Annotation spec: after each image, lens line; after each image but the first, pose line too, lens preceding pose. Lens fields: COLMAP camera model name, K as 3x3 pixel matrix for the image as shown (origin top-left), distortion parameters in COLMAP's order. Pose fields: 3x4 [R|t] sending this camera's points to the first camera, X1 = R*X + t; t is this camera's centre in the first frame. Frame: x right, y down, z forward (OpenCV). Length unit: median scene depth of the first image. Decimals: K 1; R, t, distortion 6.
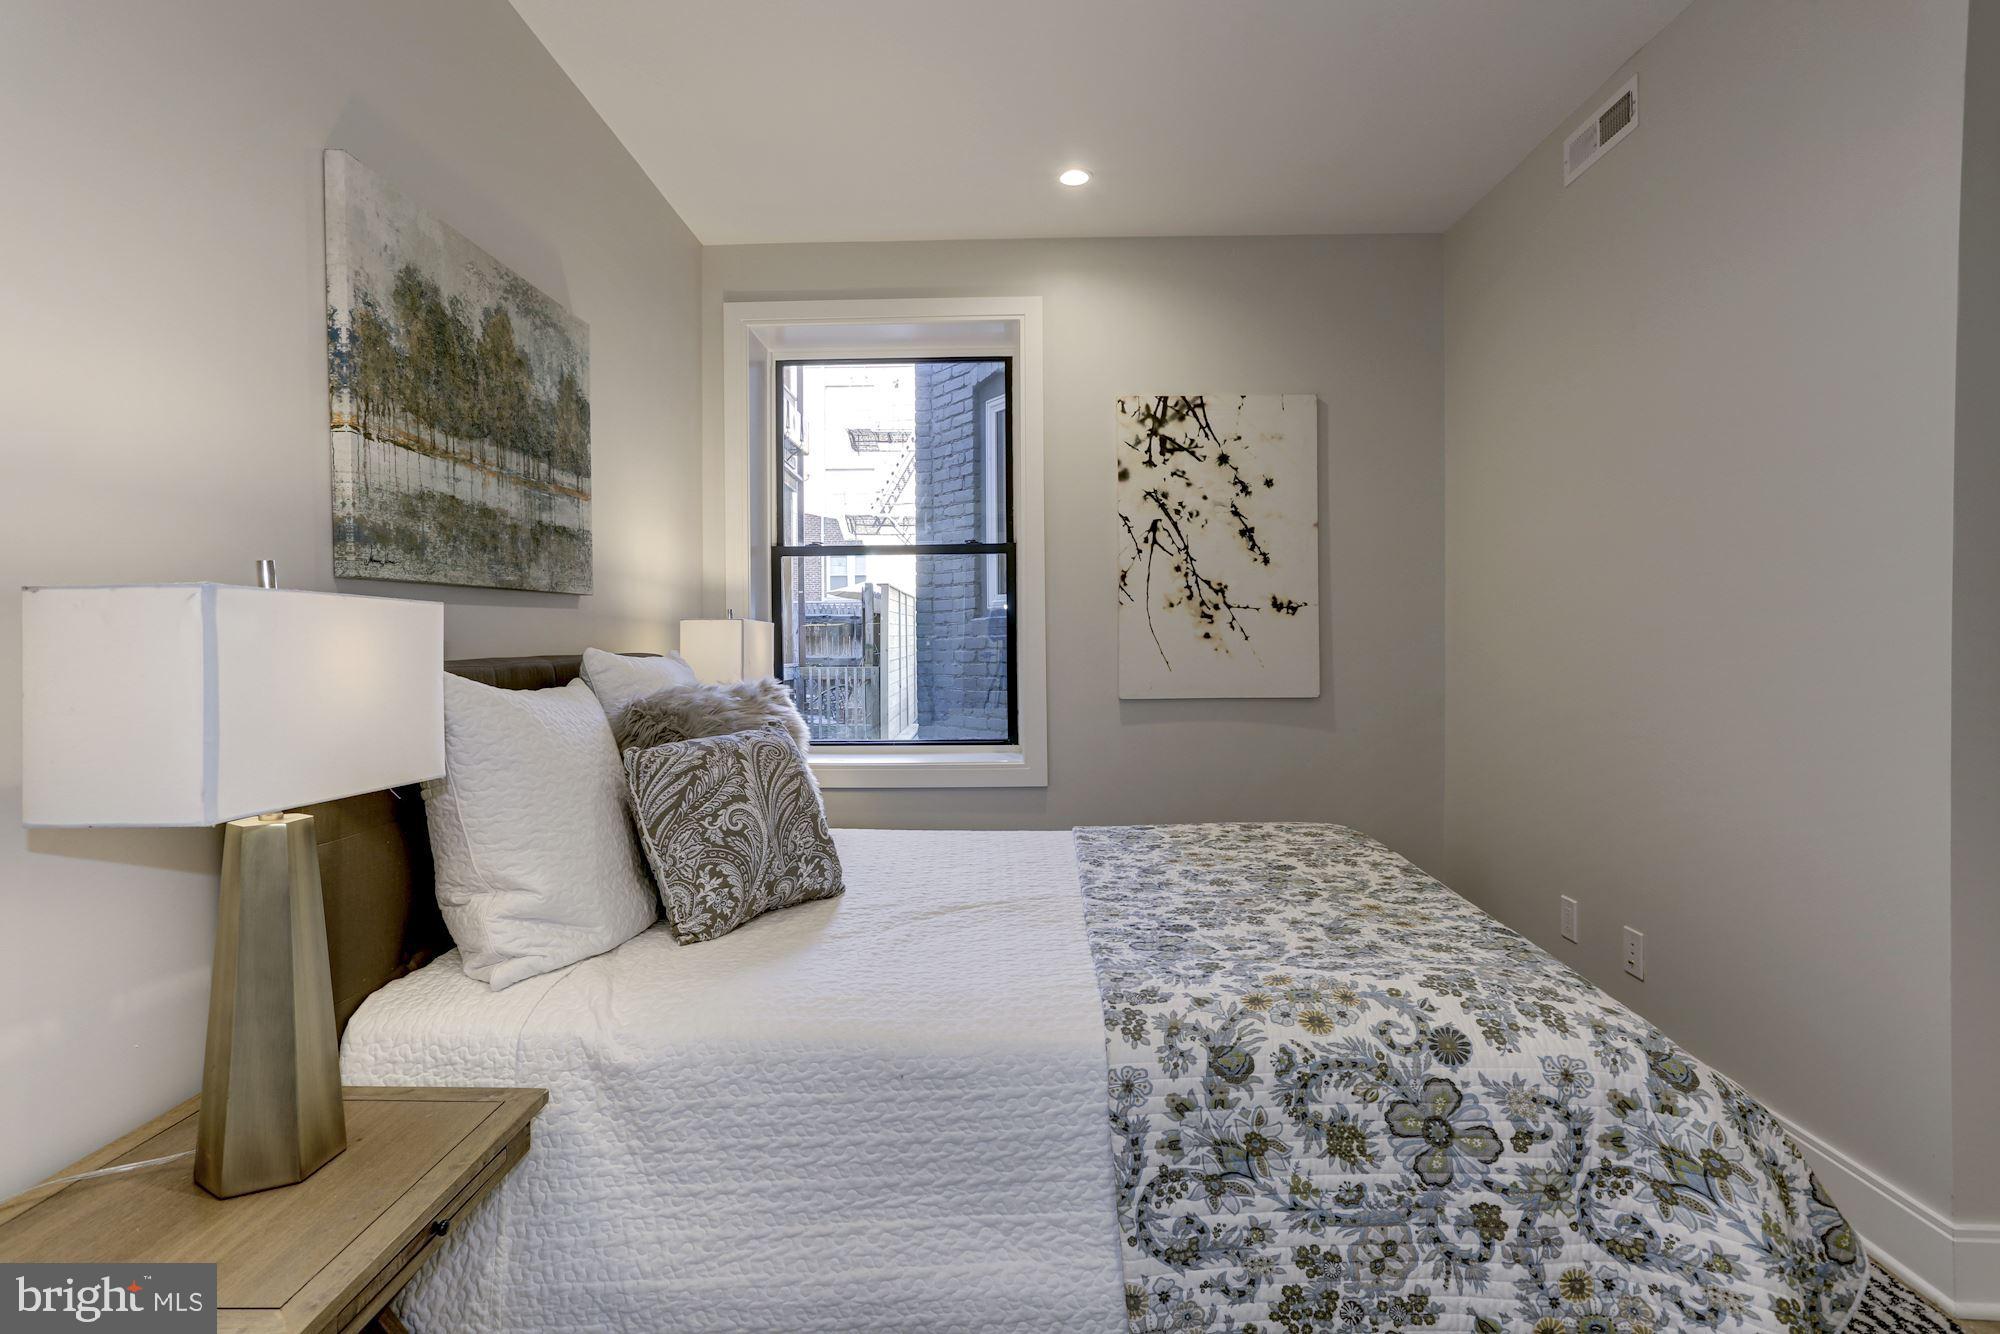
lens RADIAL K [[976.2, 0, 988.4], [0, 976.2, 640.8], [0, 0, 1]] dist [-0.057584, 0.040277]
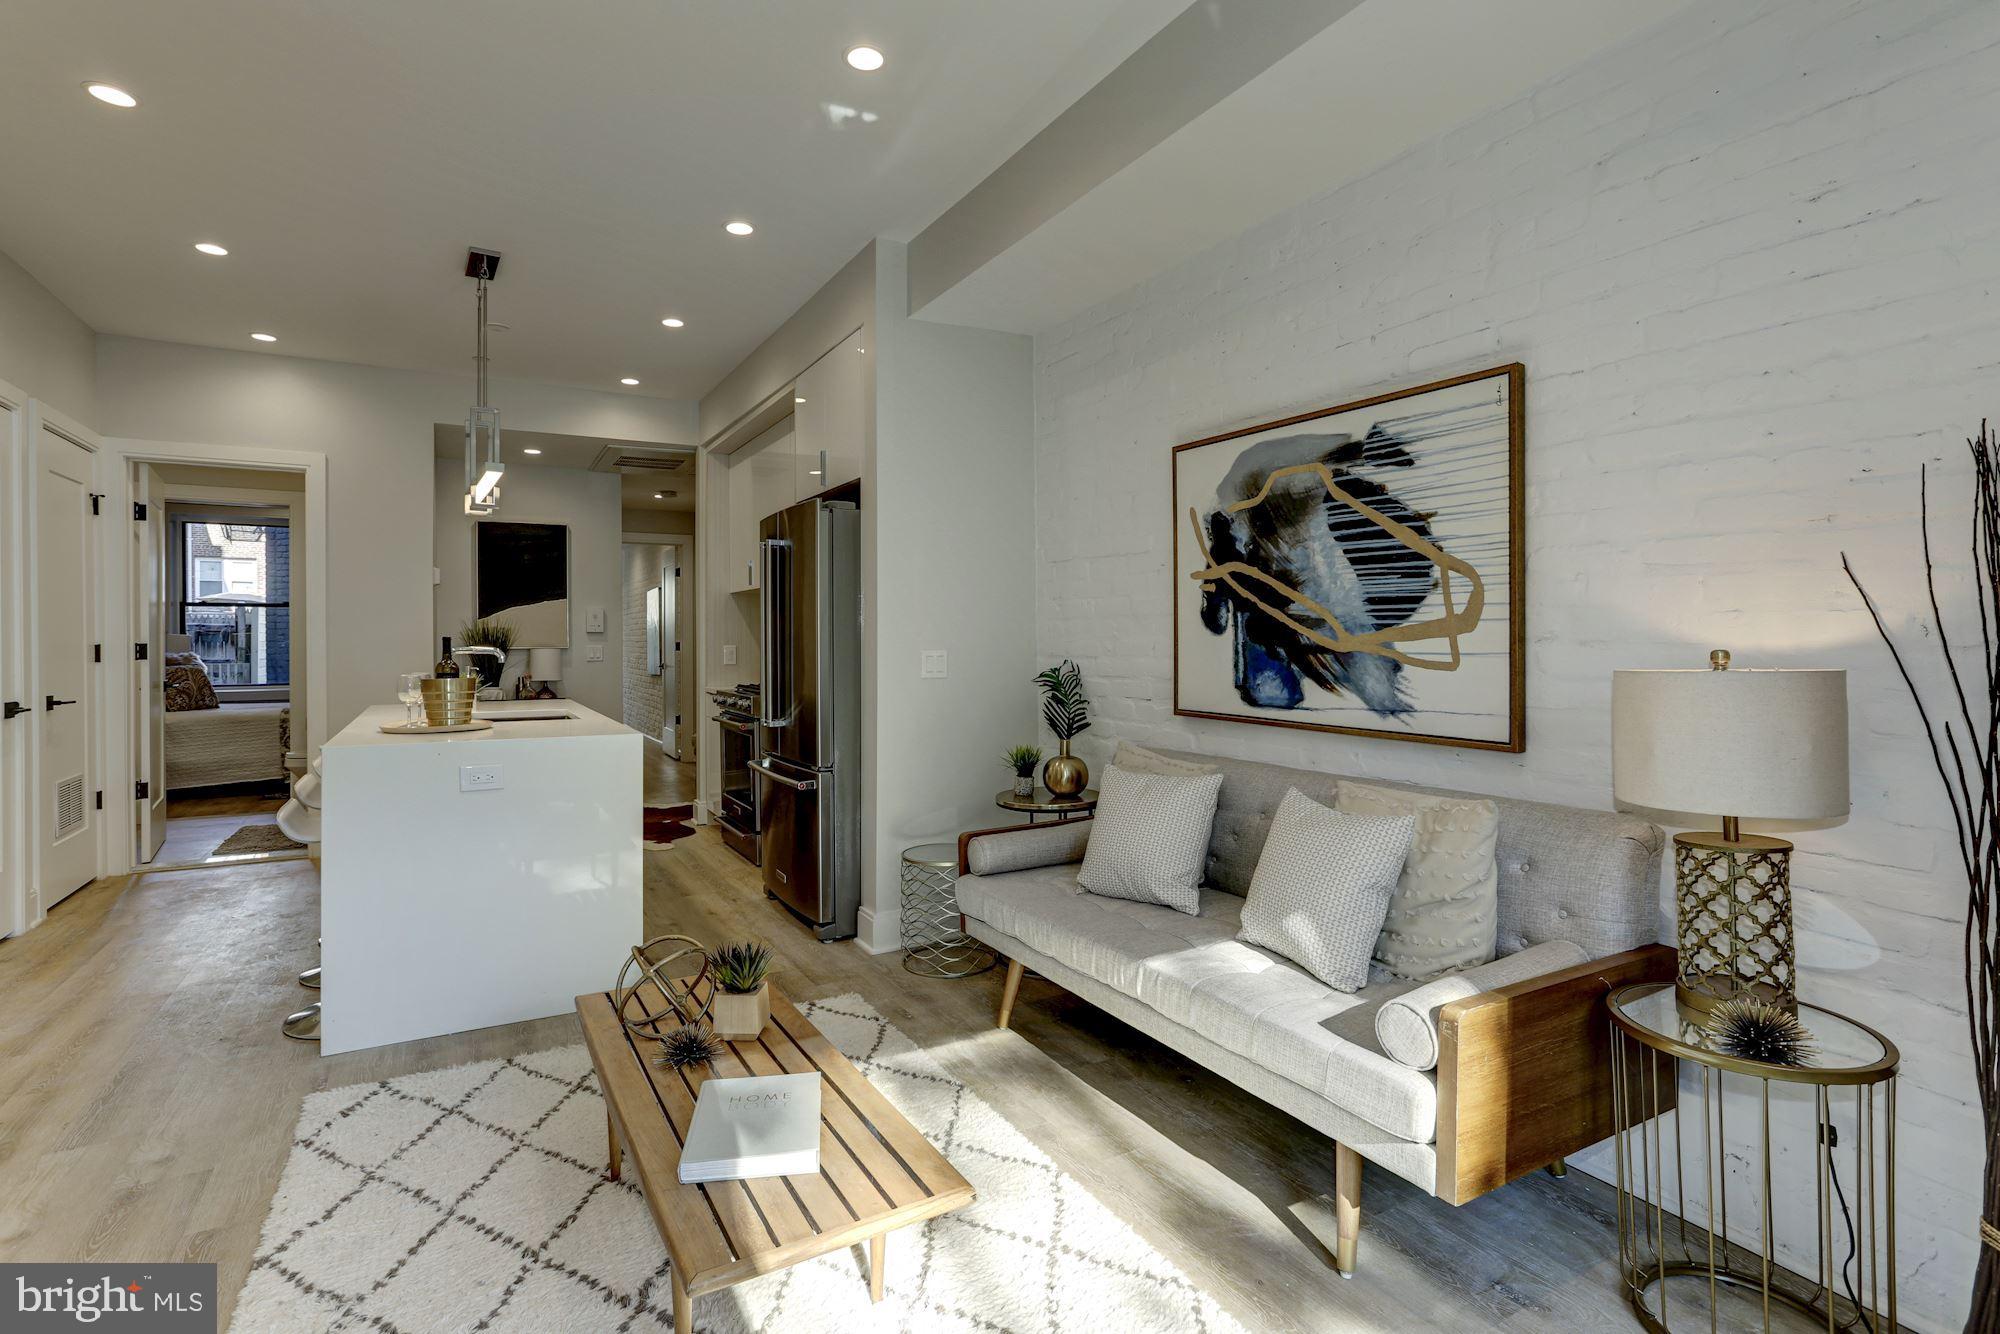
lens RADIAL K [[976.2, 0, 988.4], [0, 976.2, 640.8], [0, 0, 1]] dist [-0.057584, 0.040277]
pose [[0.860766, 0.002134, 0.508997, 0.312692], [0.001611, 0.999975, -0.006917, 0.015778], [-0.508999, 0.006774, 0.860741, -2.184157]]
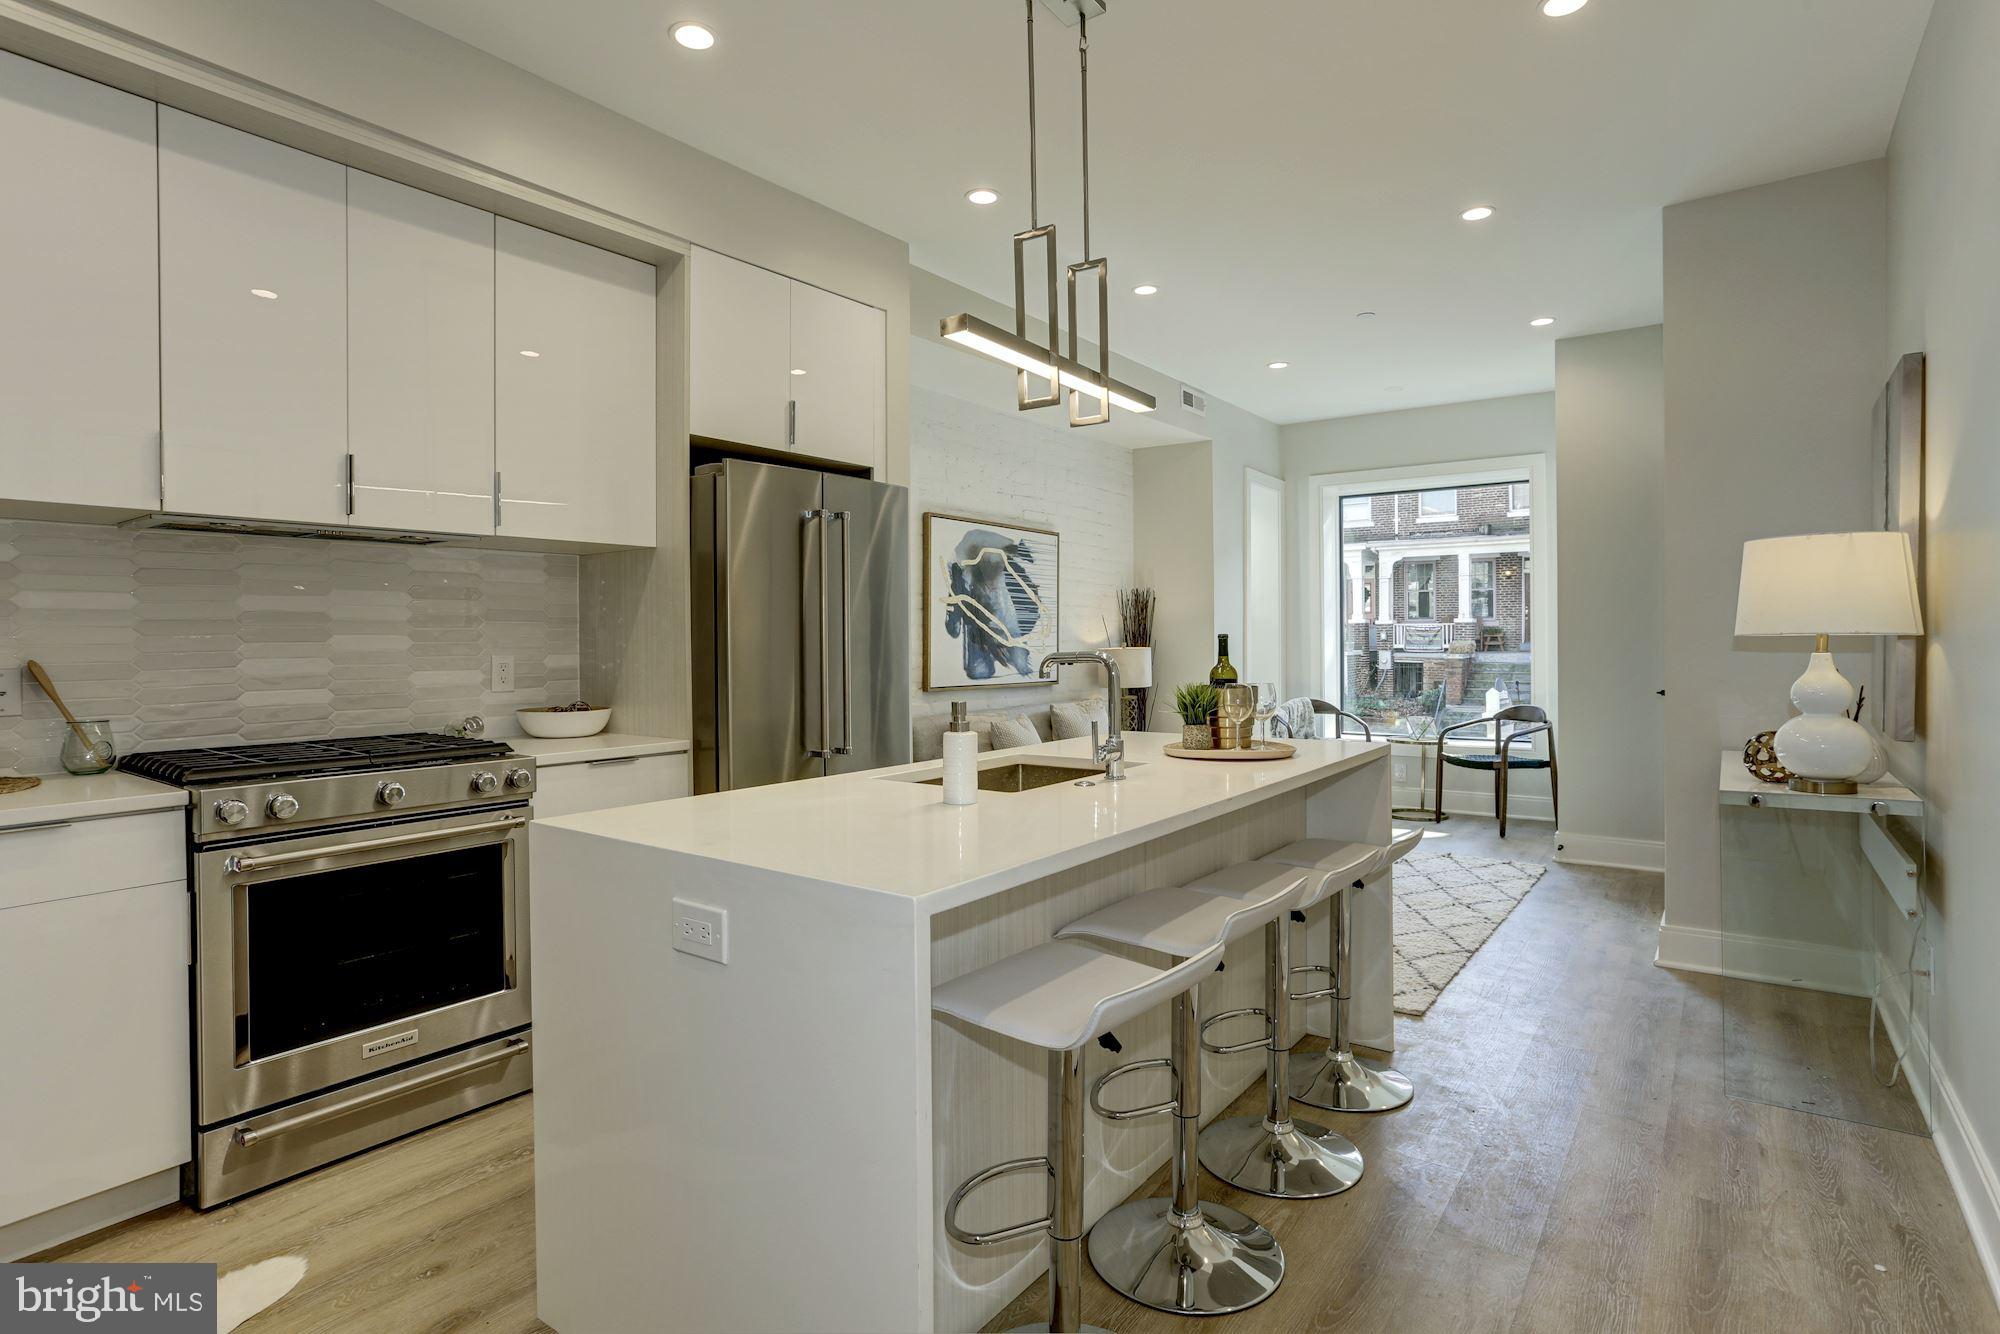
lens RADIAL K [[1016.4, 0, 989.2], [0, 1016.4, 644.7], [0, 0, 1]] dist [-0.051474, 0.031044]
pose [[-0.811951, 0.007336, 0.583679, 0.035608], [0.015777, 0.999832, 0.009381, 0.001830], [-0.583512, 0.016825, -0.811930, -0.423564]]
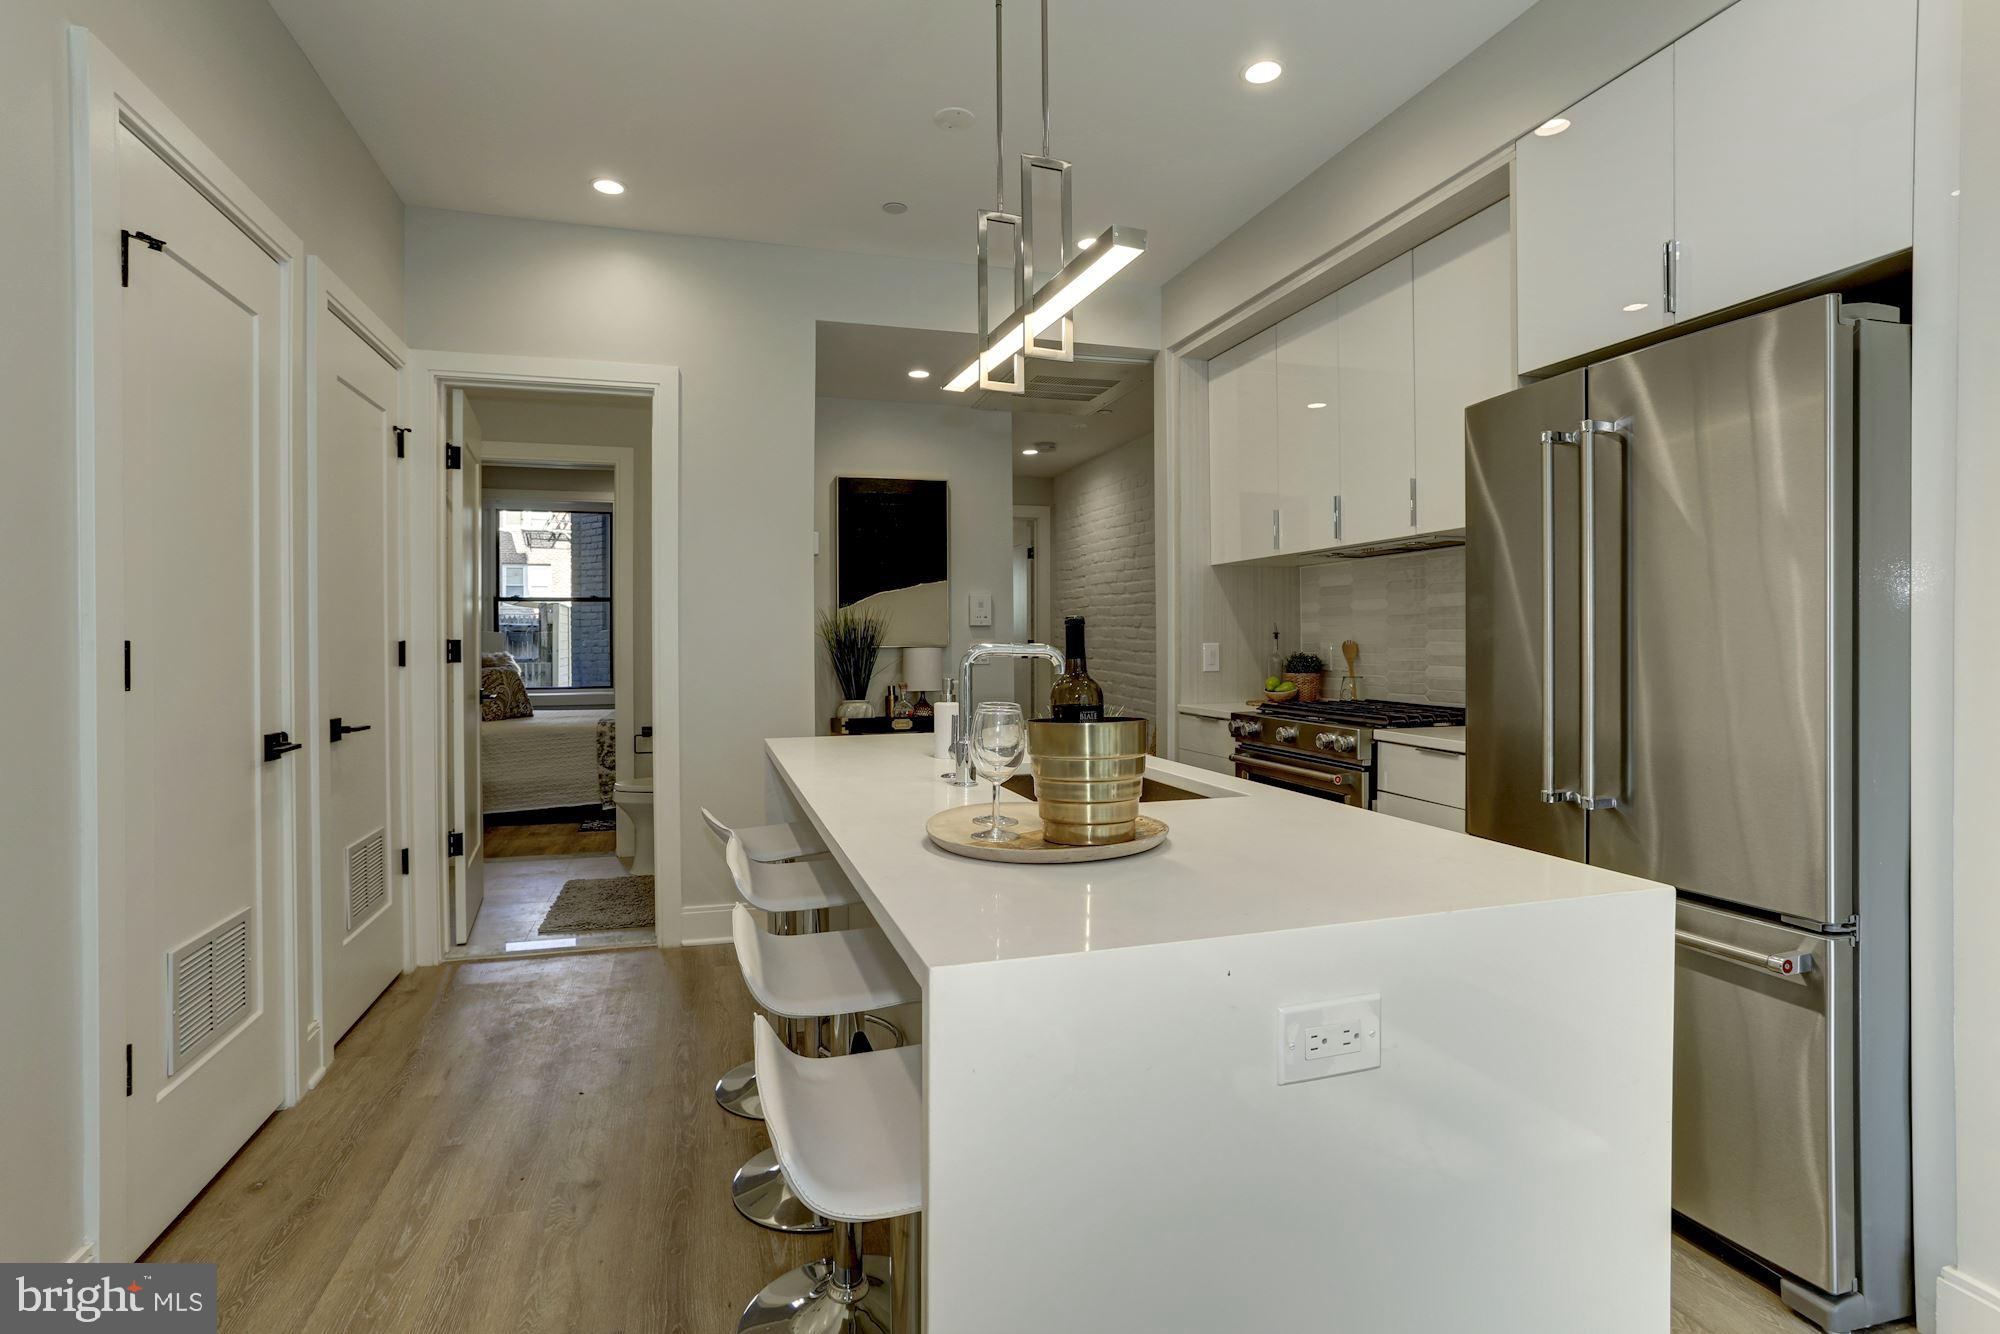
lens RADIAL K [[976.2, 0, 988.4], [0, 976.2, 640.8], [0, 0, 1]] dist [-0.057584, 0.040277]
pose [[0.952841, 0.001468, 0.303468, 0.189368], [0.000748, 0.999974, -0.007186, 0.016539], [-0.303470, 0.007074, 0.952815, -1.500212]]
